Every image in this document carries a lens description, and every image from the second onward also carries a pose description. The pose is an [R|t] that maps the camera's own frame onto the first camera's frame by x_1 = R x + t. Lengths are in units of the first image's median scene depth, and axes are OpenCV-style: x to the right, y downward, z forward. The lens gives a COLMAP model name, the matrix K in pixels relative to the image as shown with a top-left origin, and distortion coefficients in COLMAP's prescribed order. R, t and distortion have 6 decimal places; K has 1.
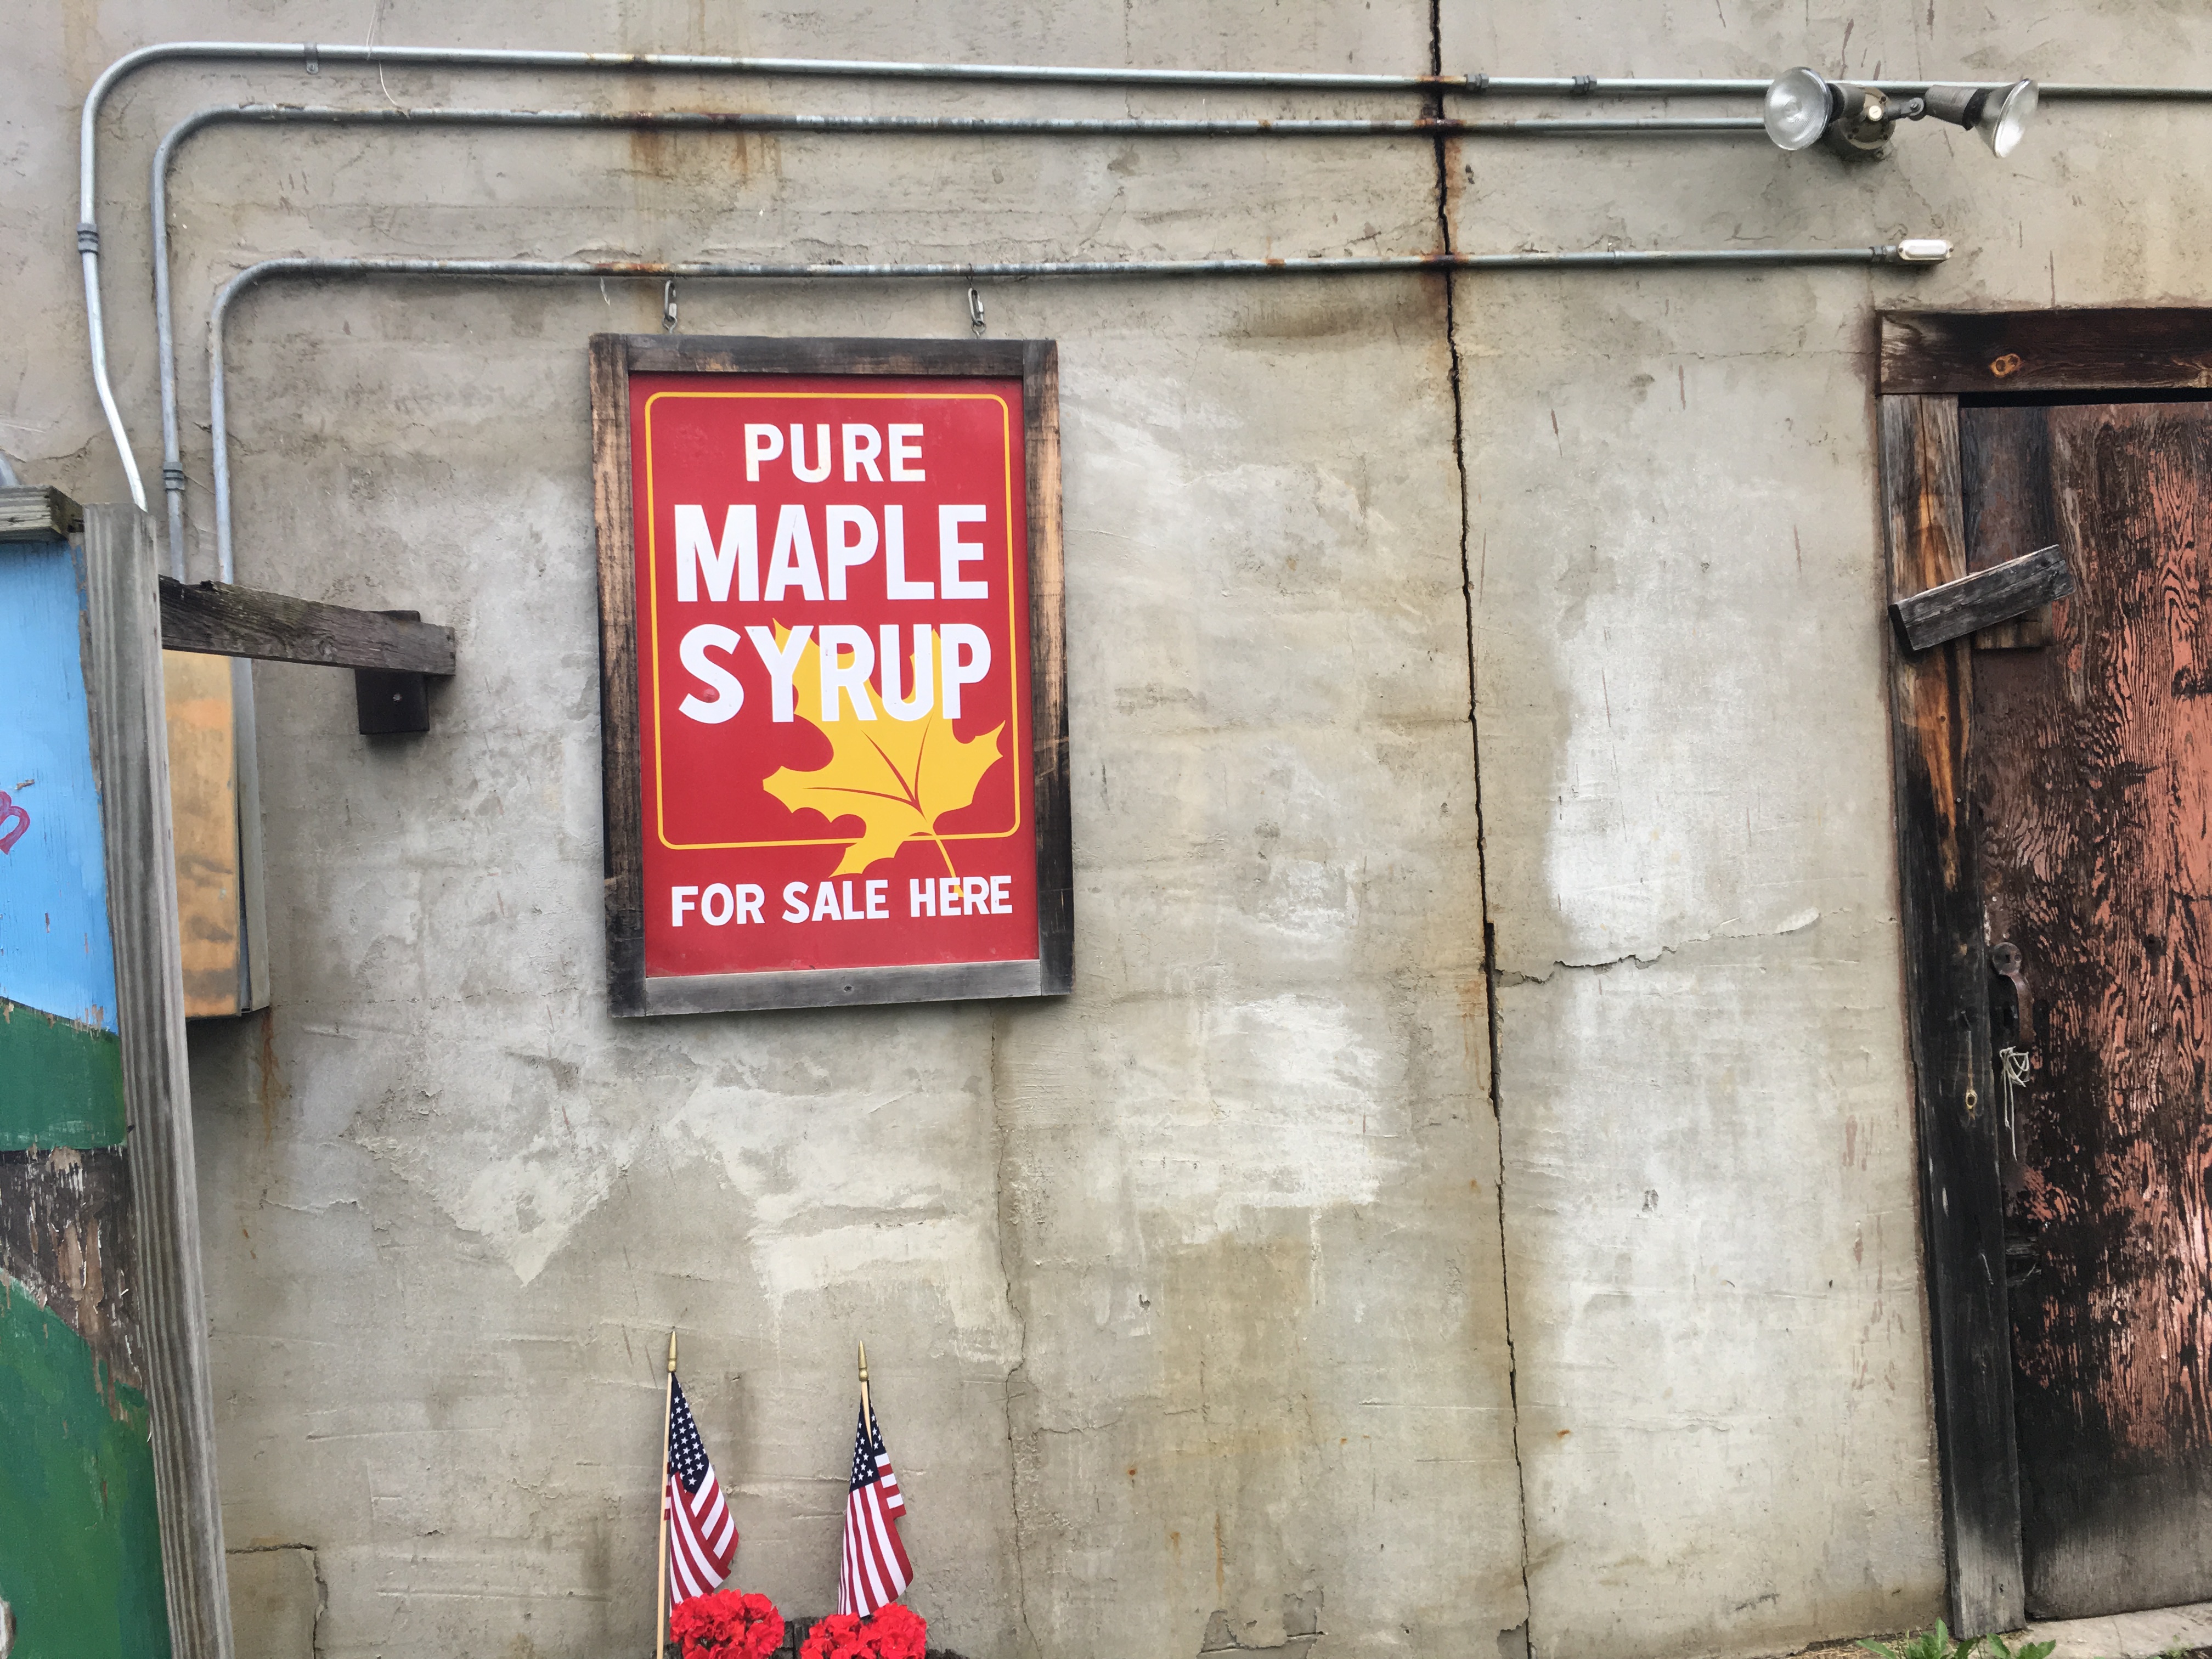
lens RADIAL K [[1845.5, 0, 1110.6], [0, 1845.5, 824.9], [0, 0, 1]] dist [0.047688, -0.081753]
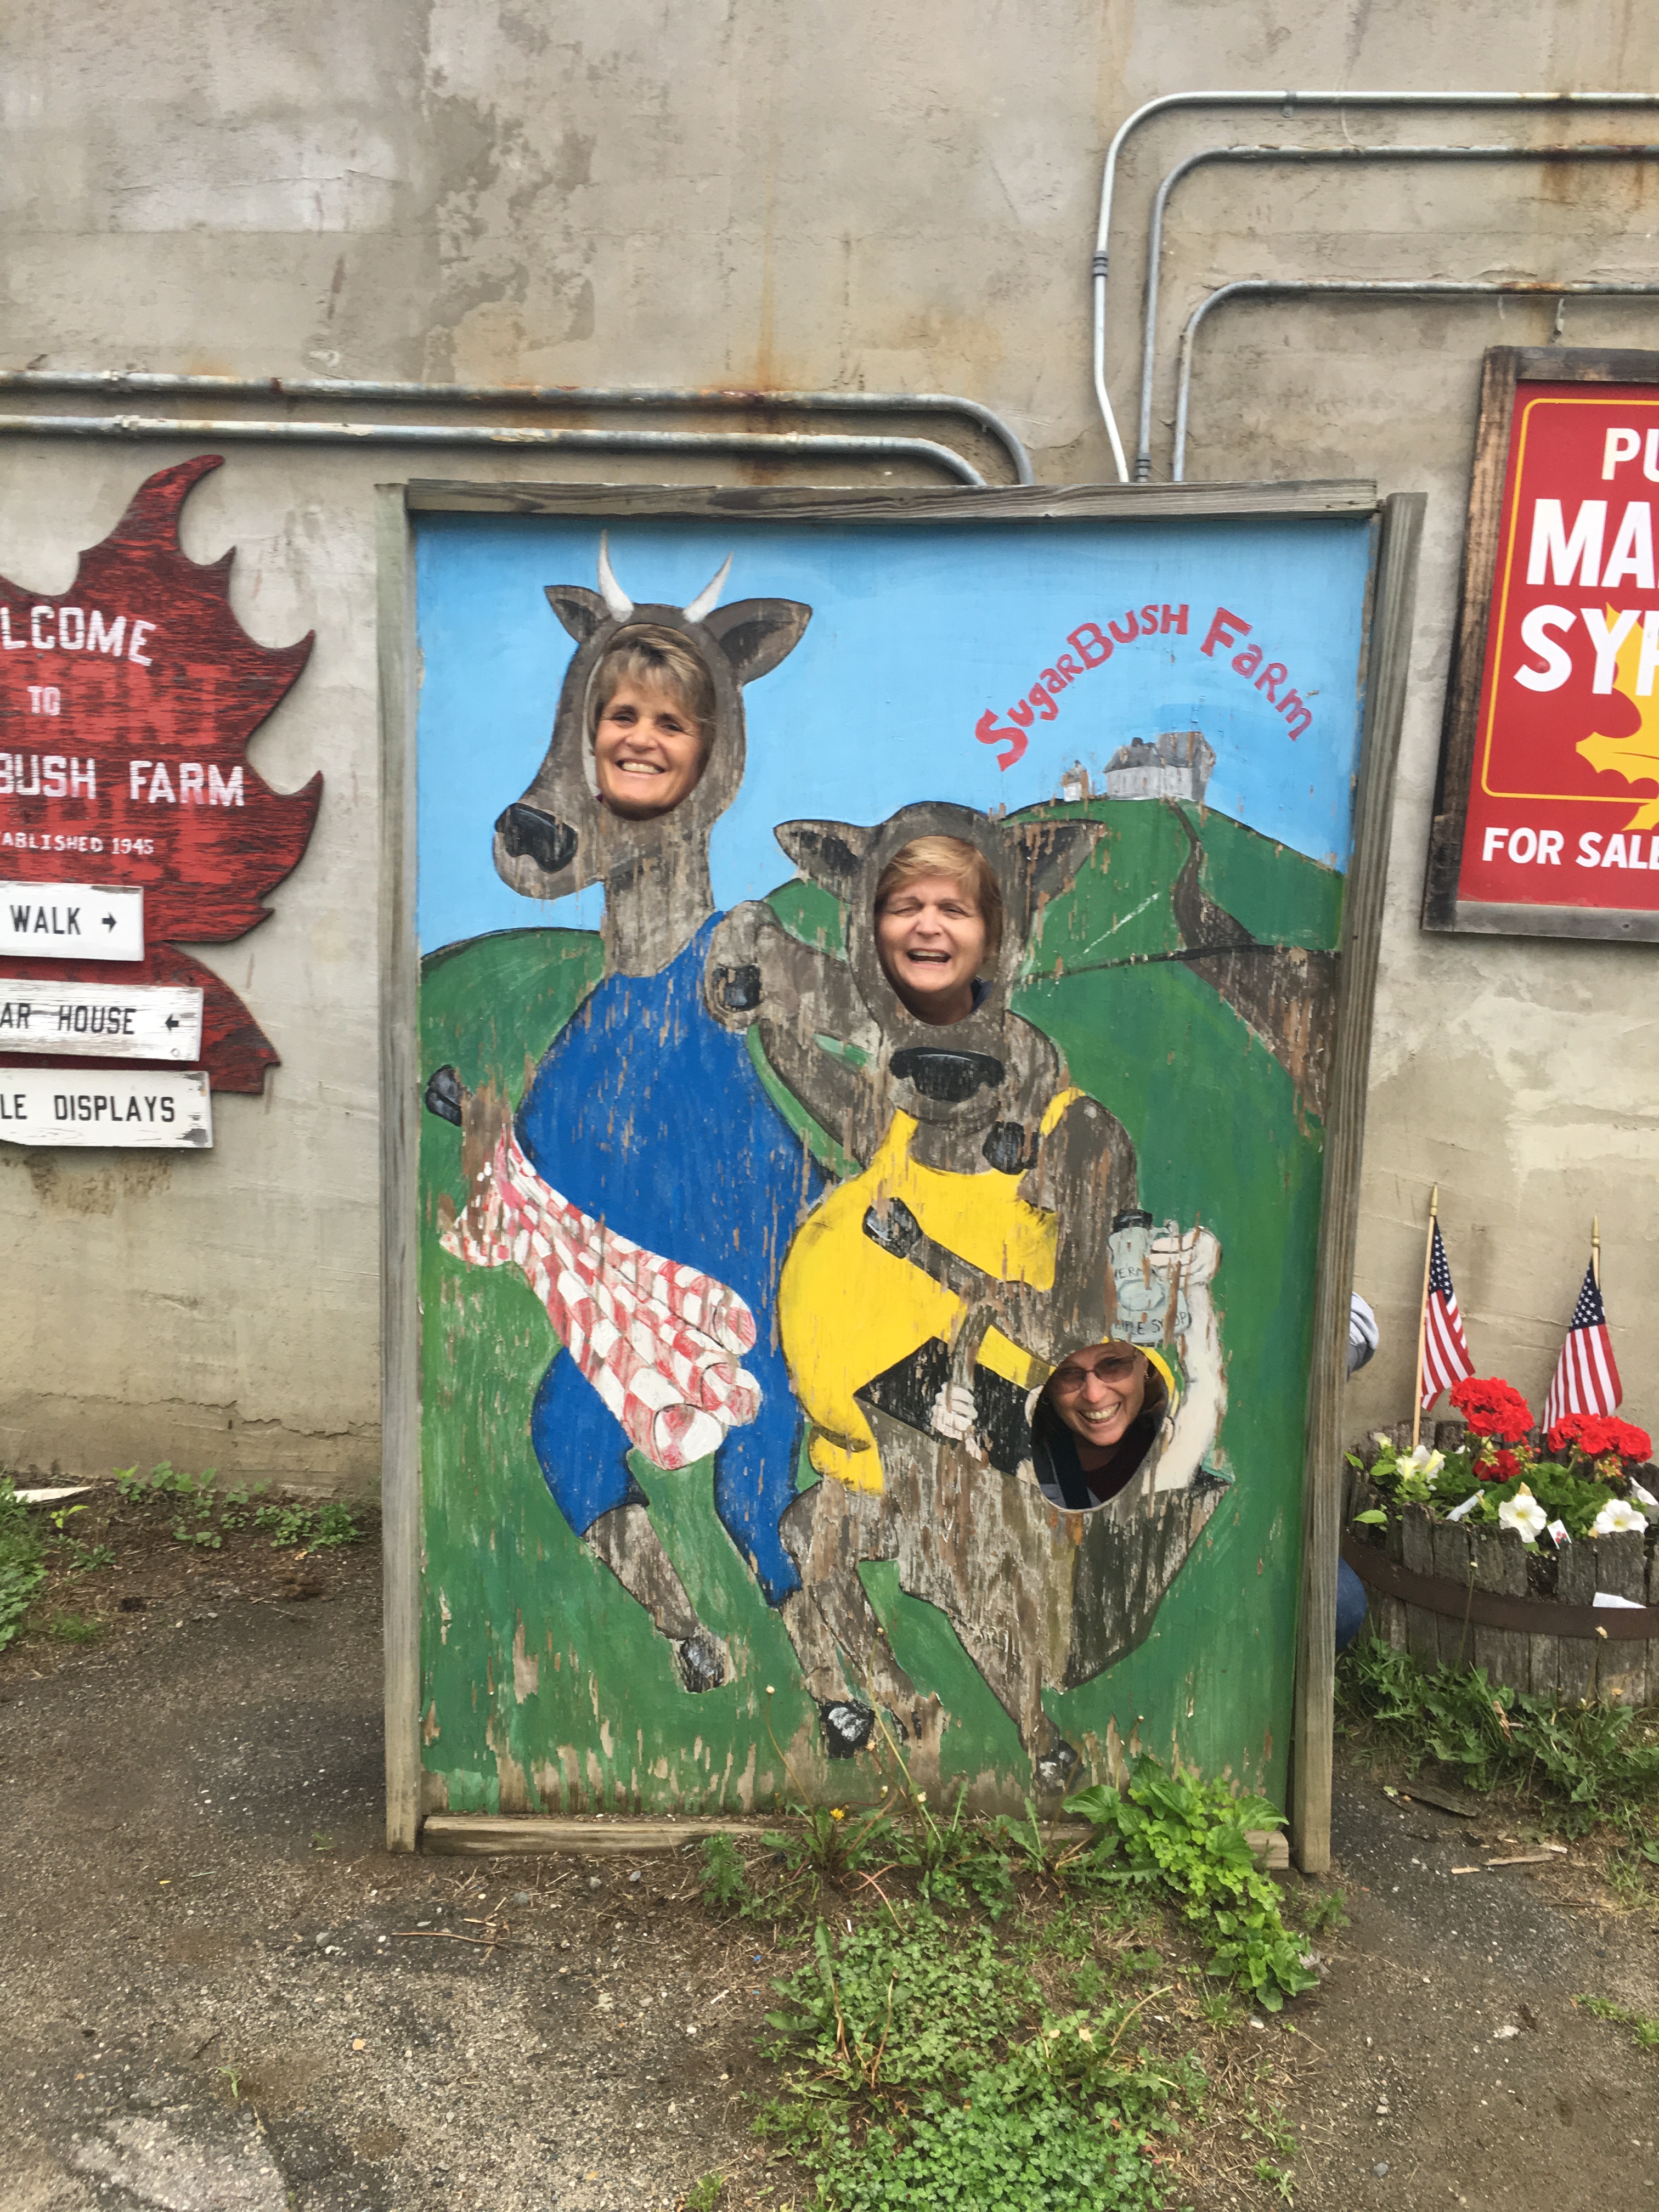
lens RADIAL K [[1845.5, 0, 831.0], [0, 1845.5, 1122.9], [0, 0, 1]] dist [0.047688, -0.081753]
pose [[0.952690, 0.126896, -0.276185, -0.287091], [-0.082164, 0.982368, 0.167938, 0.054944], [0.292626, -0.137301, 0.946318, -0.301690]]
